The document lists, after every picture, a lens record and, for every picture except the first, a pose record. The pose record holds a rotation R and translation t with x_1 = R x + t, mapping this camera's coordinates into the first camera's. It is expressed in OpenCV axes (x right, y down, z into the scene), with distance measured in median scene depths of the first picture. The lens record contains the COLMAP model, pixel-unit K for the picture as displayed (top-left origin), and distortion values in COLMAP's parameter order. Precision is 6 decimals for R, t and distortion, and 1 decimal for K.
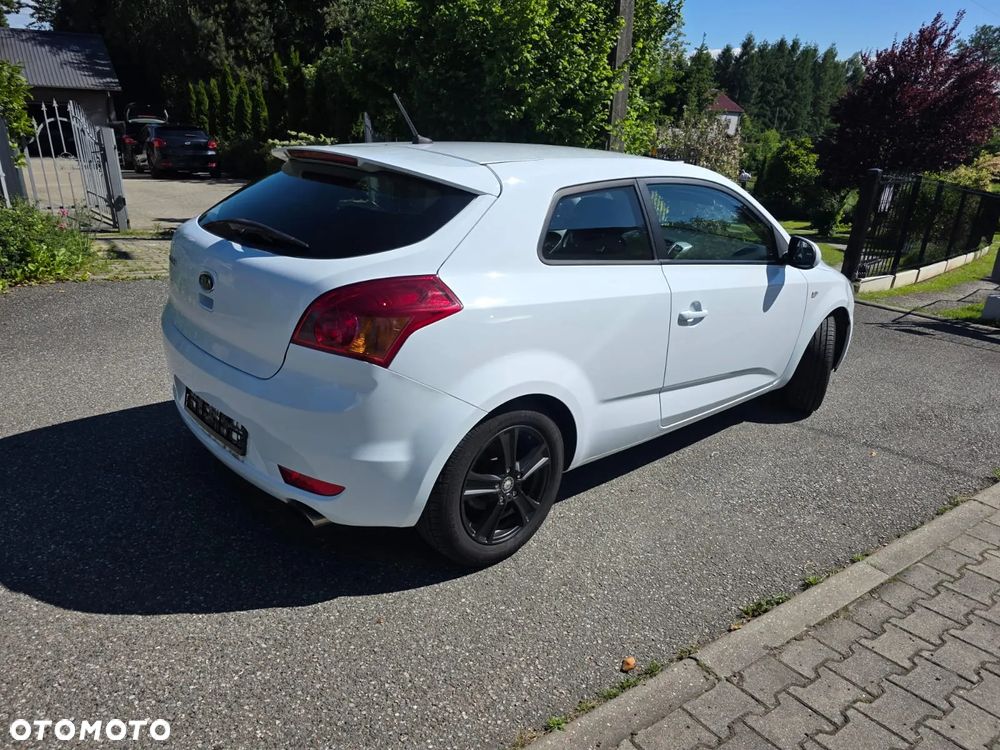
lens RADIAL K [[669.3, 0, 517.9], [0, 669.3, 382.2], [0, 0, 1]] dist [0.040240, -0.032100]
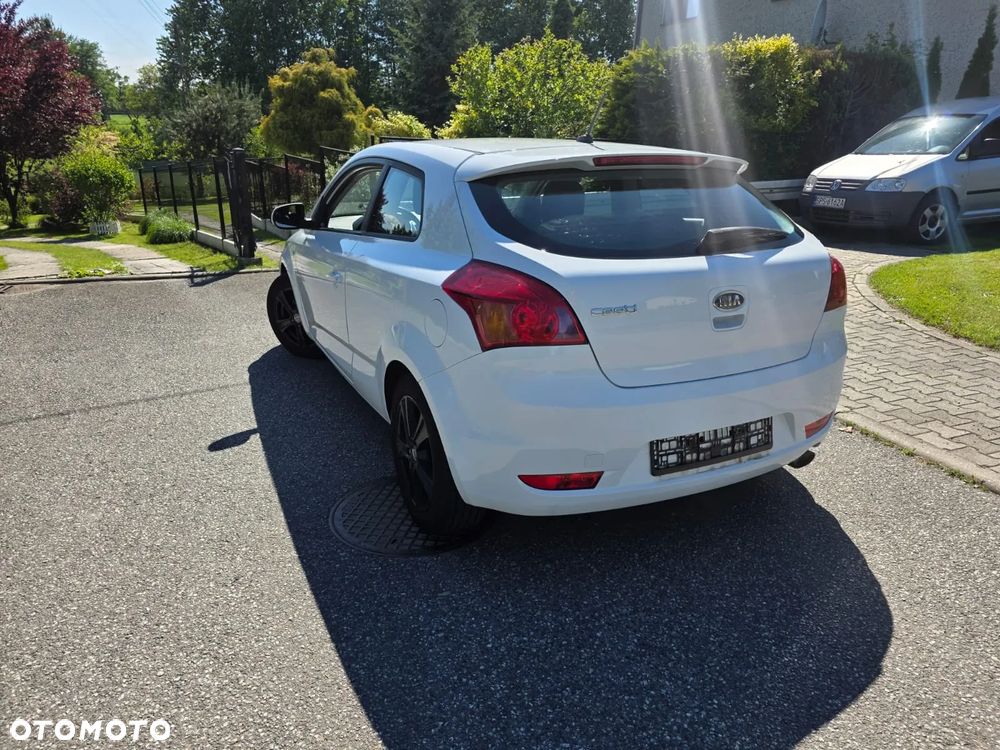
lens RADIAL K [[669.3, 0, 504.7], [0, 669.3, 378.2], [0, 0, 1]] dist [0.040240, -0.032100]
pose [[0.319247, -0.360181, 0.876556, -1.117780], [0.334531, 0.908243, 0.251363, -0.308356], [-0.886662, 0.212989, 0.410446, 0.719812]]
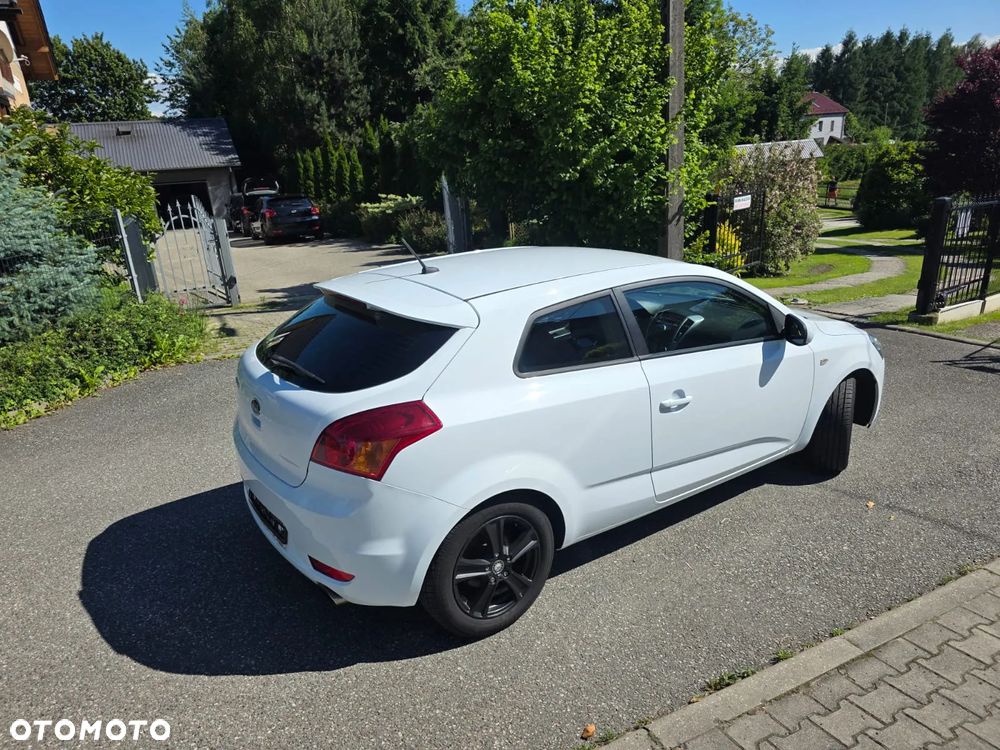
lens RADIAL K [[669.3, 0, 505.3], [0, 669.3, 379.0], [0, 0, 1]] dist [0.040240, -0.032100]
pose [[0.984960, -0.044868, -0.166856, 0.169416], [0.037696, 0.998234, -0.045906, -0.097637], [0.168621, 0.038926, 0.984912, -0.134801]]
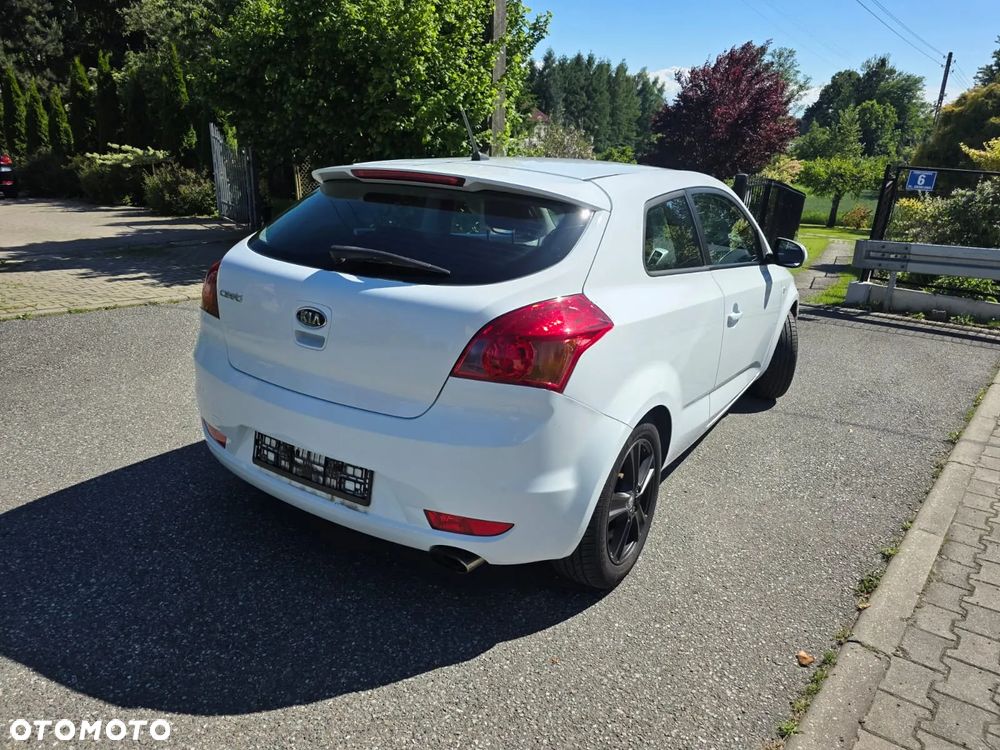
lens RADIAL K [[669.3, 0, 512.3], [0, 669.3, 375.2], [0, 0, 1]] dist [0.040240, -0.032100]
pose [[0.969239, -0.089487, 0.229277, -0.322718], [0.094338, 0.995487, -0.010262, -0.030251], [-0.227324, 0.031576, 0.973307, 0.056589]]
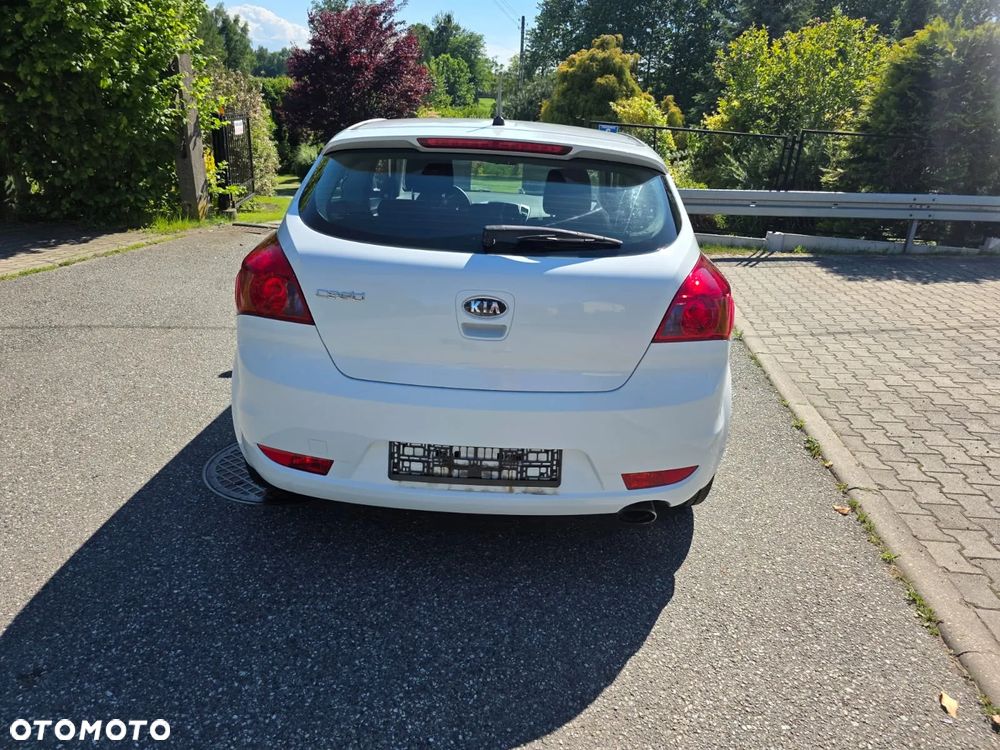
lens RADIAL K [[669.3, 0, 510.2], [0, 669.3, 361.9], [0, 0, 1]] dist [0.040240, -0.032100]
pose [[0.702240, -0.258016, 0.663541, -0.791917], [0.233361, 0.963948, 0.127857, -0.143164], [-0.672608, 0.065058, 0.737134, 0.292198]]
